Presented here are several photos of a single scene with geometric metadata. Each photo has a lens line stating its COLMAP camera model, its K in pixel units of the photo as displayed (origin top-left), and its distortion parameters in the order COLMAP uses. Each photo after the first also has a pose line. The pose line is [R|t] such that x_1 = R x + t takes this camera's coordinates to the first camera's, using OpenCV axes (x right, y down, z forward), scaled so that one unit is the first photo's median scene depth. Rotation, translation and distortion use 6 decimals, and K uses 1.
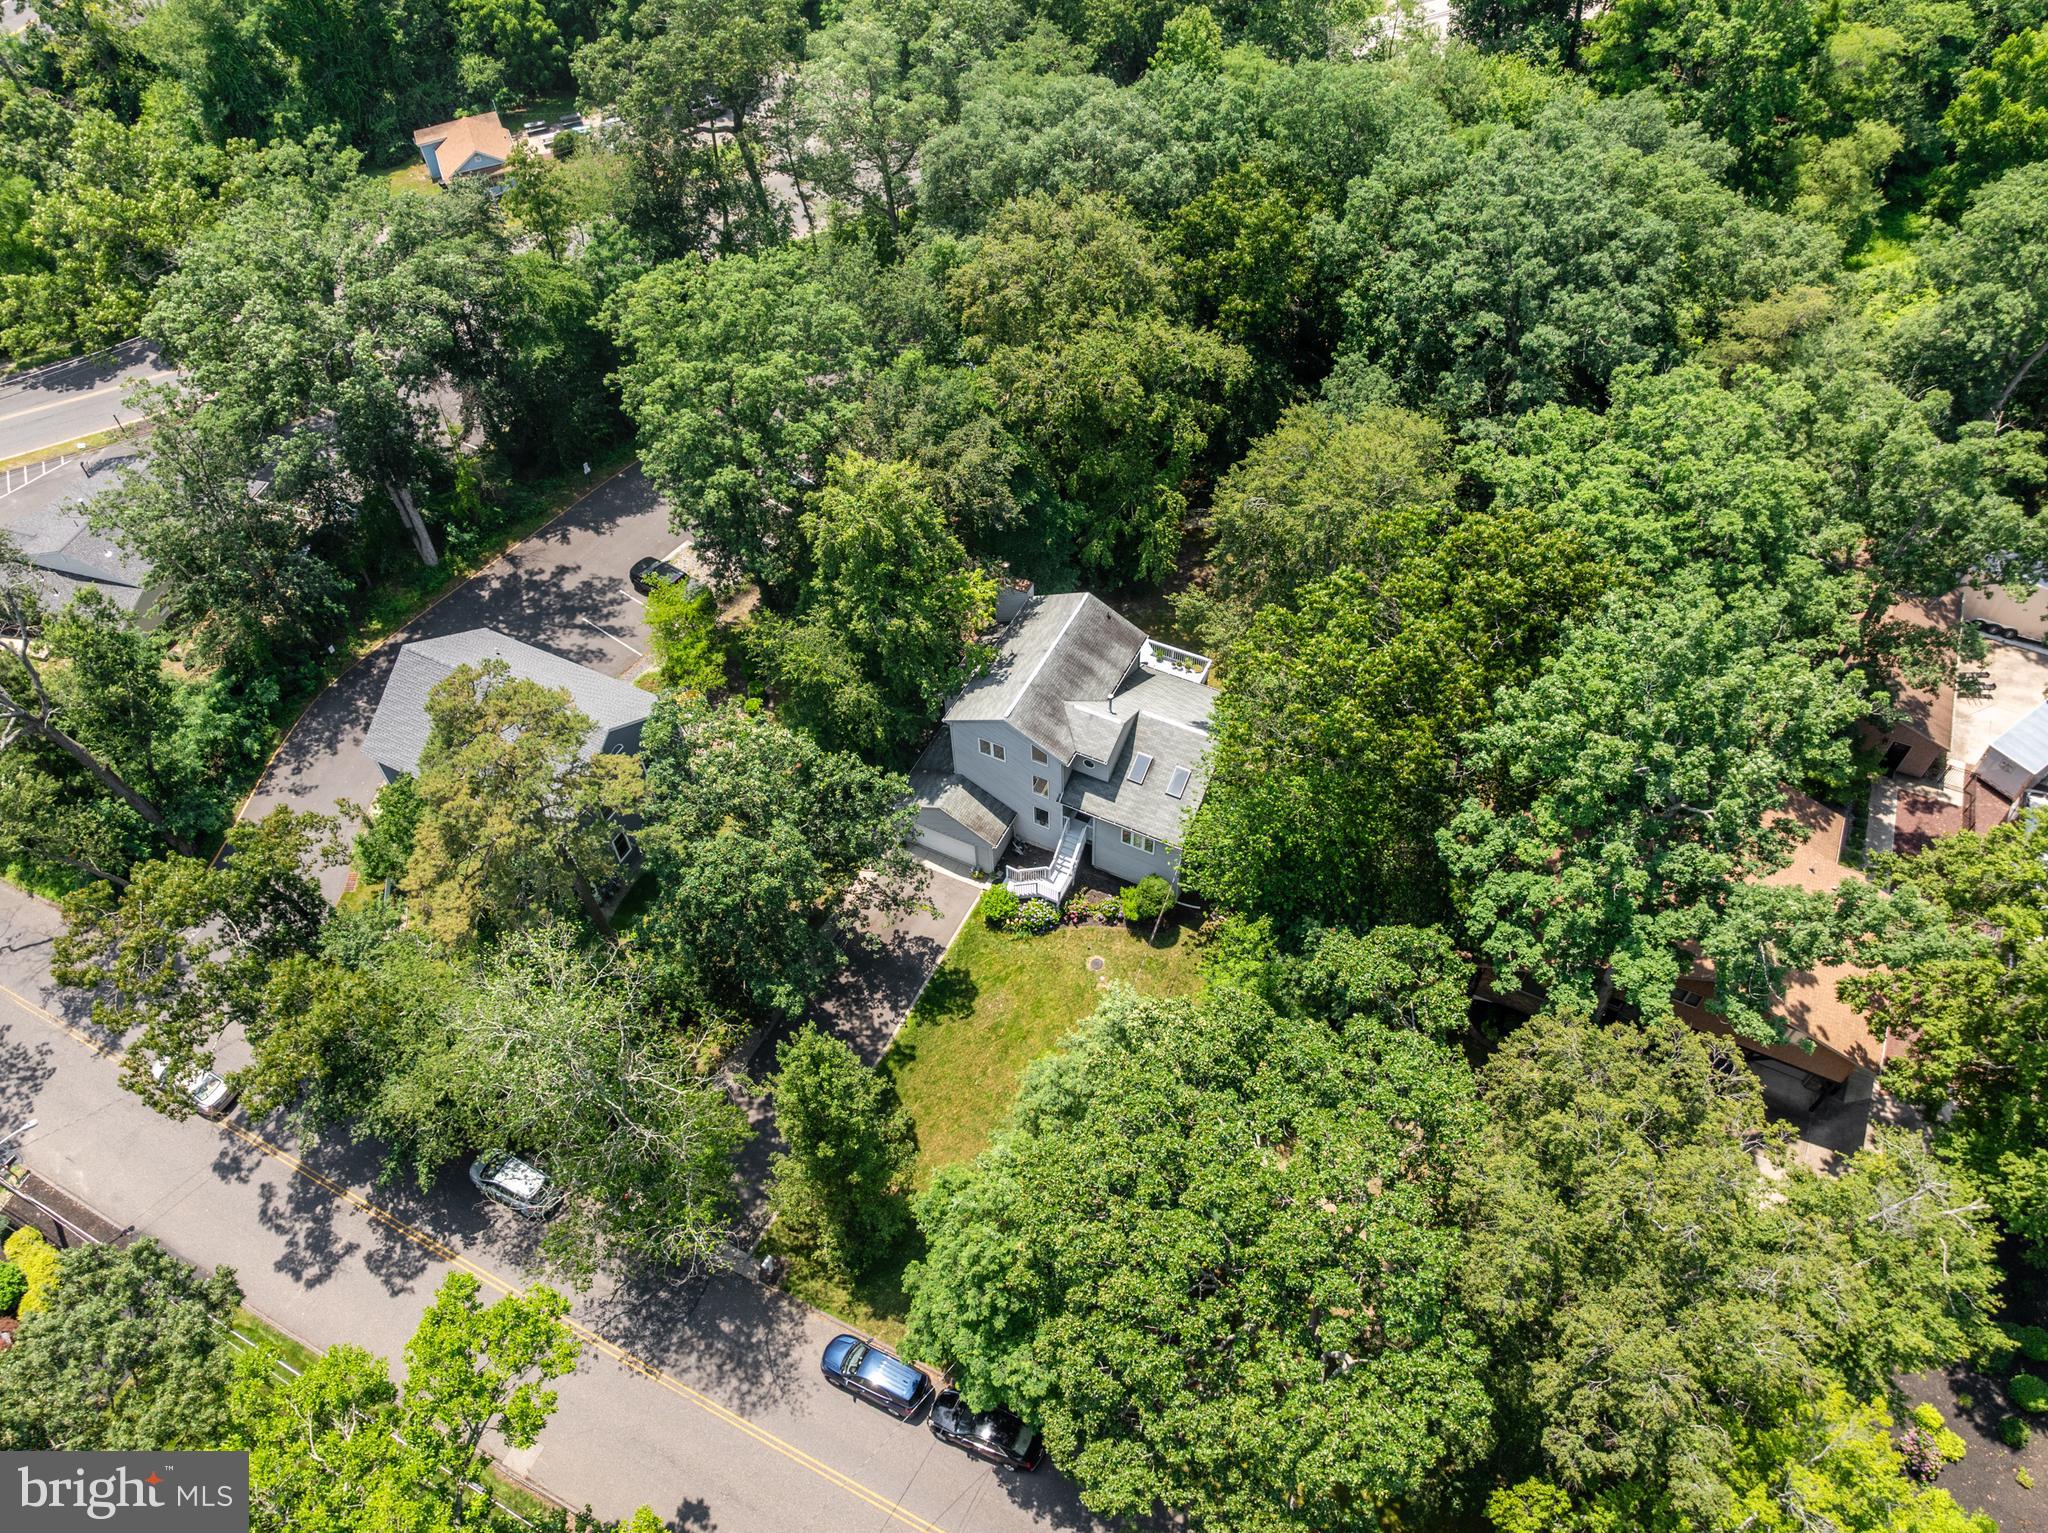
lens RADIAL K [[1433.2, 0, 1026.9], [0, 1433.2, 761.9], [0, 0, 1]] dist [-0.032542, 0.004774]
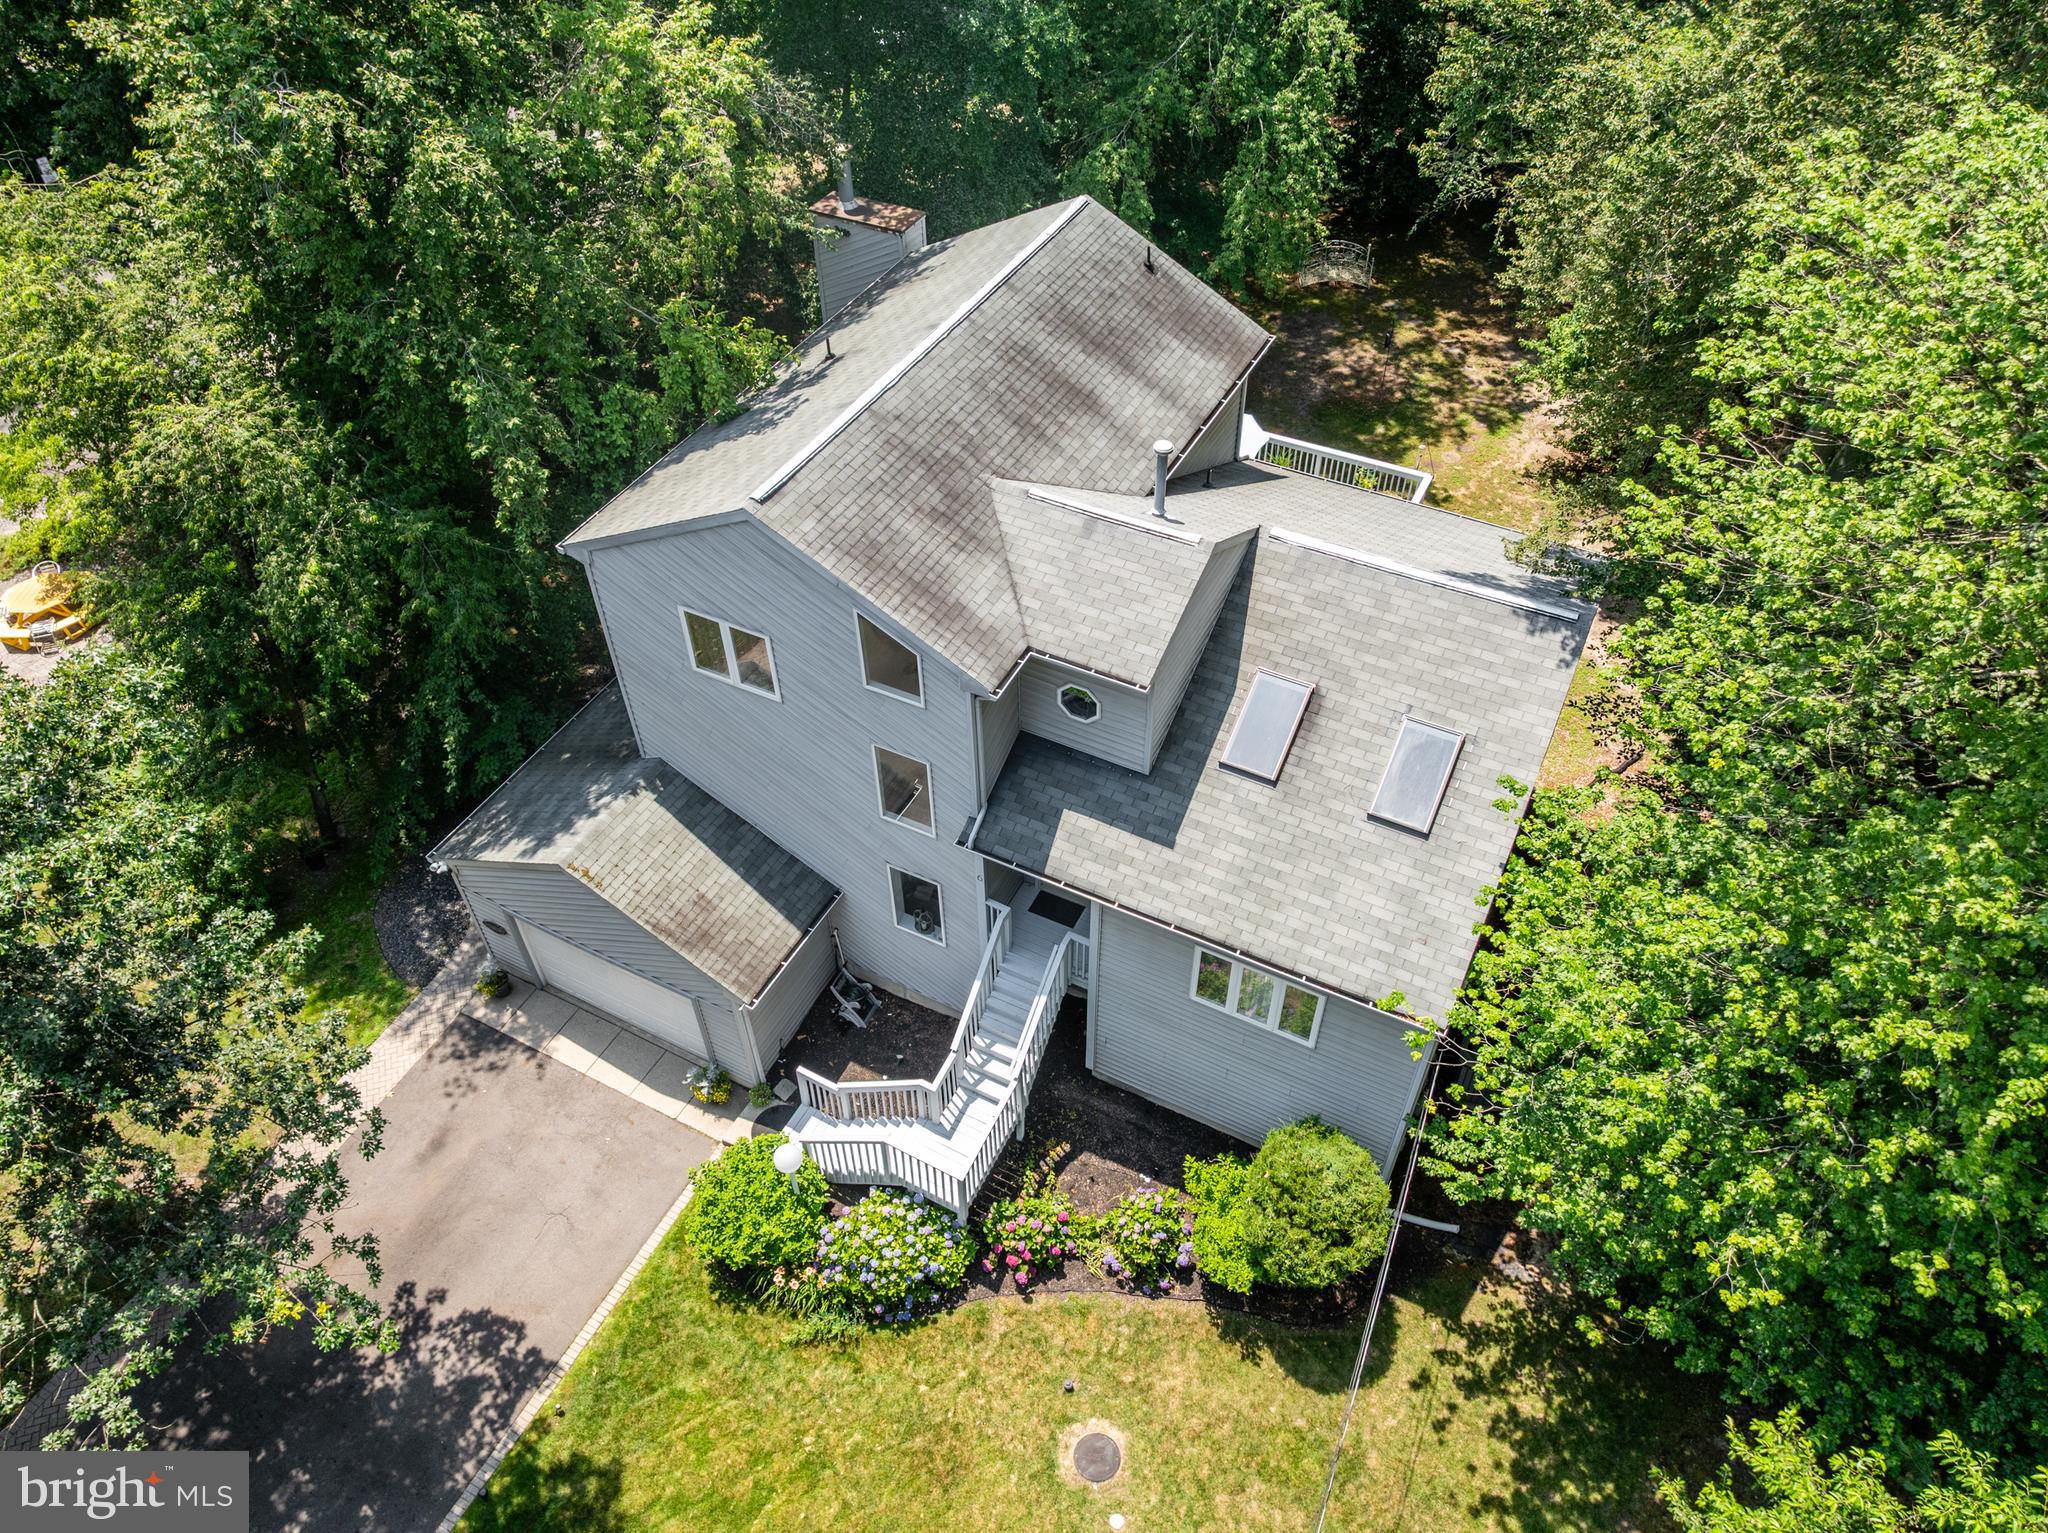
lens RADIAL K [[1433.2, 0, 1037.2], [0, 1433.2, 760.1], [0, 0, 1]] dist [-0.032542, 0.004774]
pose [[0.999827, 0.017795, 0.005347, 0.033034], [-0.017297, 0.996488, -0.081931, 0.032911], [-0.006786, 0.081825, 0.996624, 0.707099]]
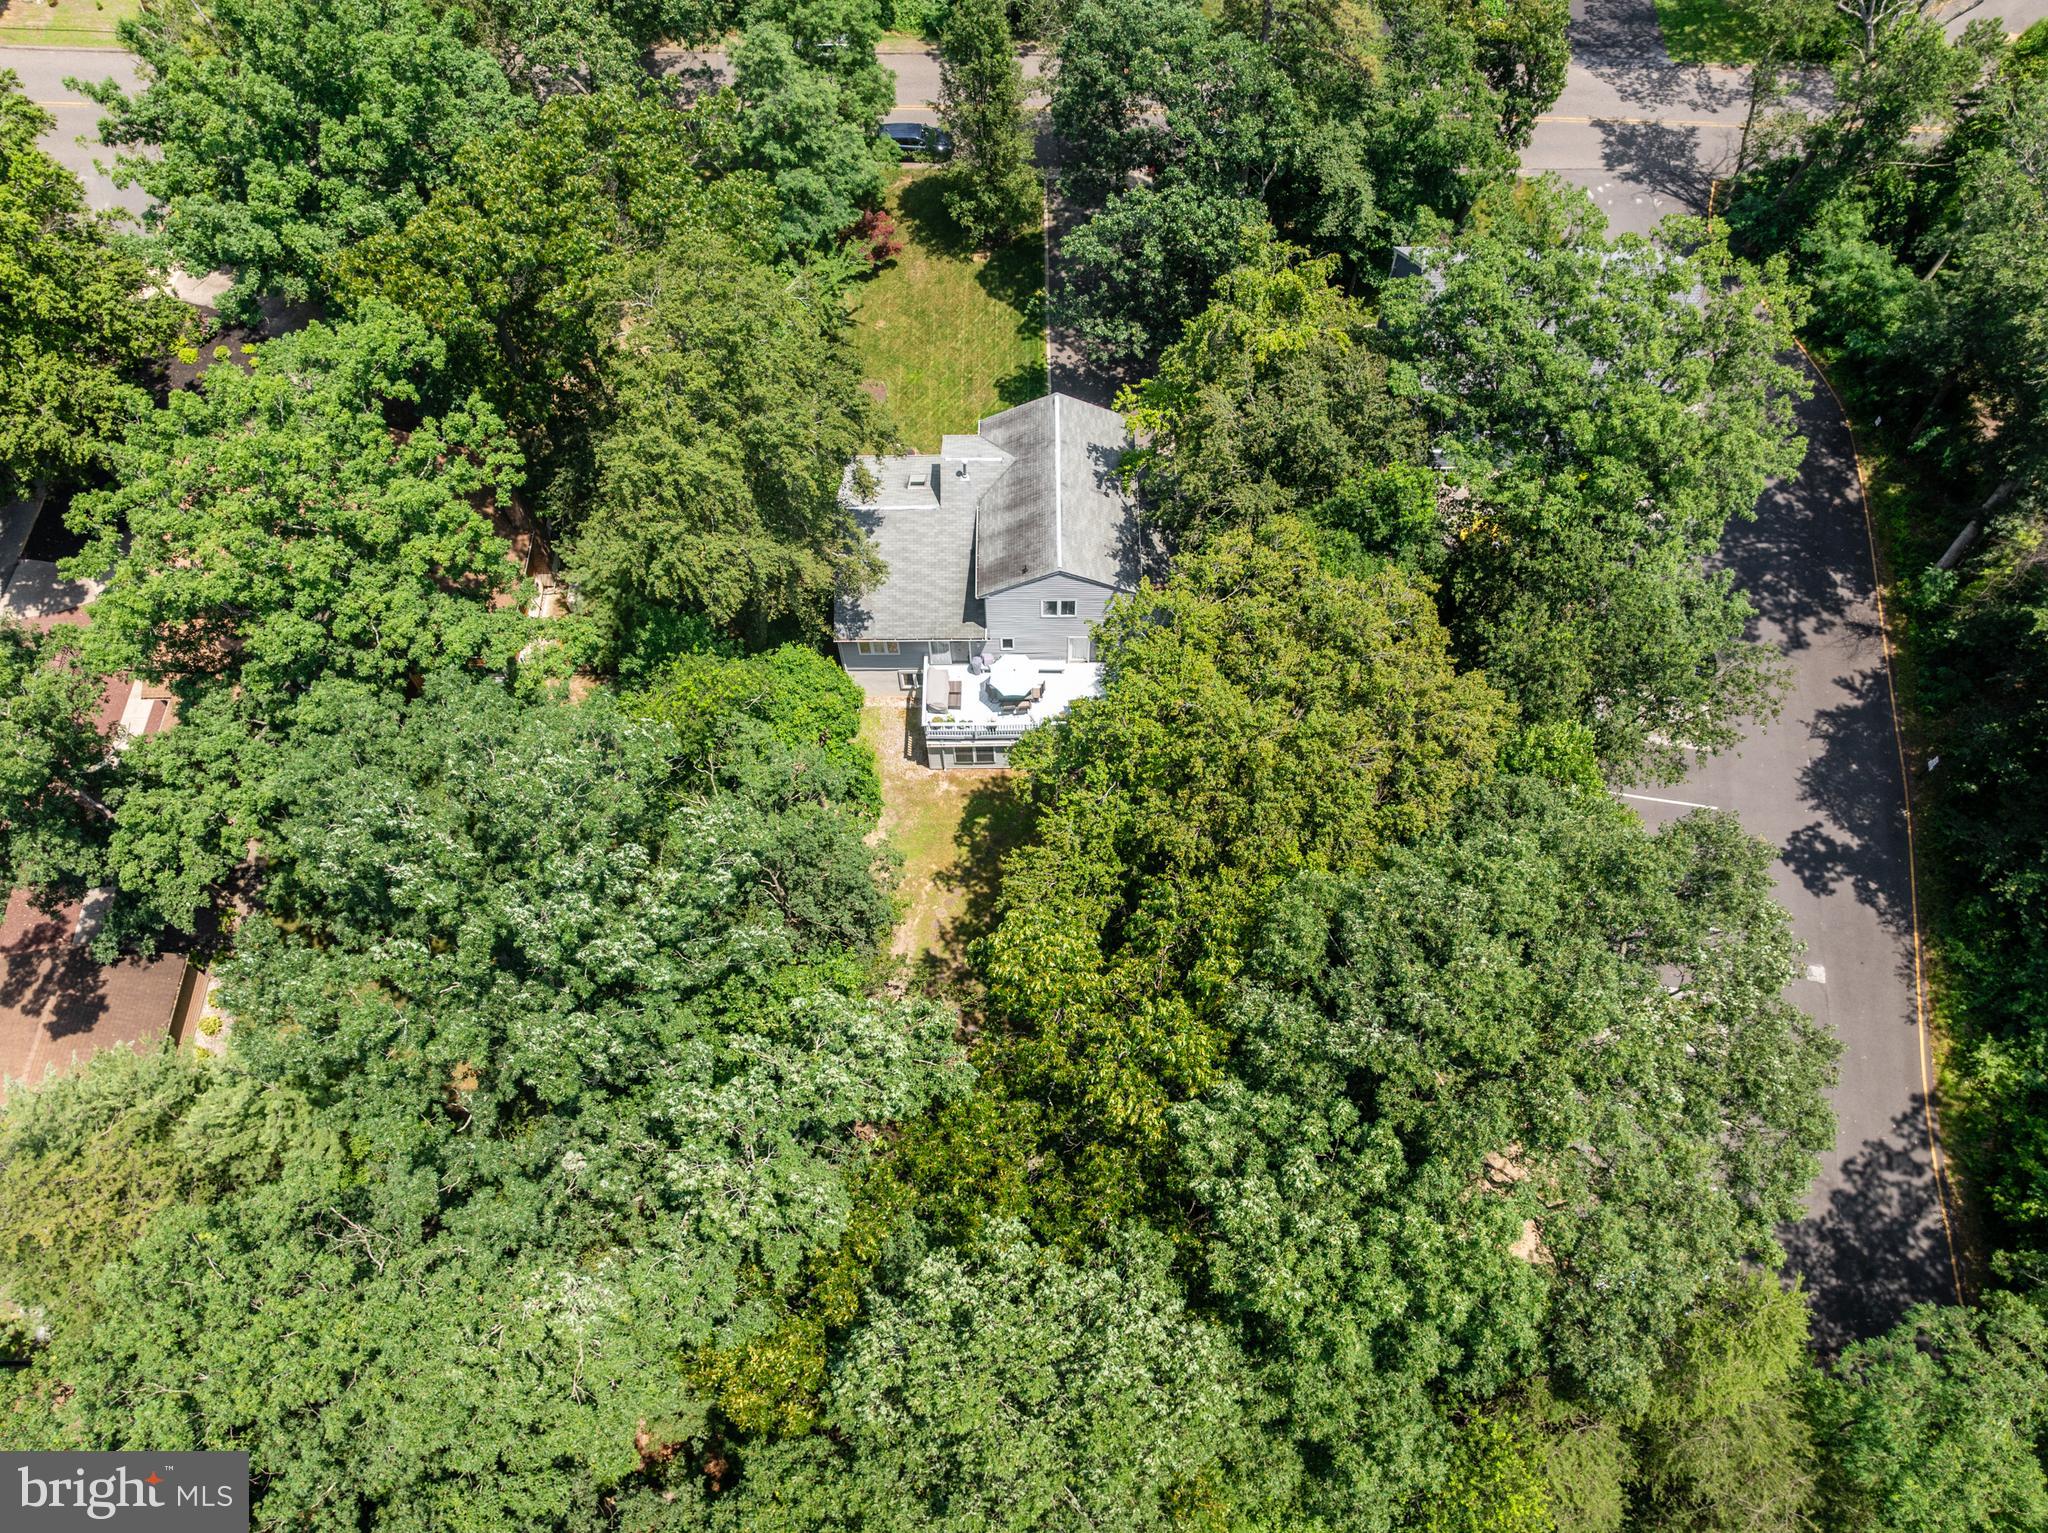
lens RADIAL K [[1433.2, 0, 1019.1], [0, 1433.2, 745.1], [0, 0, 1]] dist [-0.032542, 0.004774]
pose [[-0.892025, 0.407760, -0.194994, 0.256987], [-0.332981, -0.301130, 0.893557, -0.845272], [0.305639, 0.862005, 0.404392, 0.769831]]
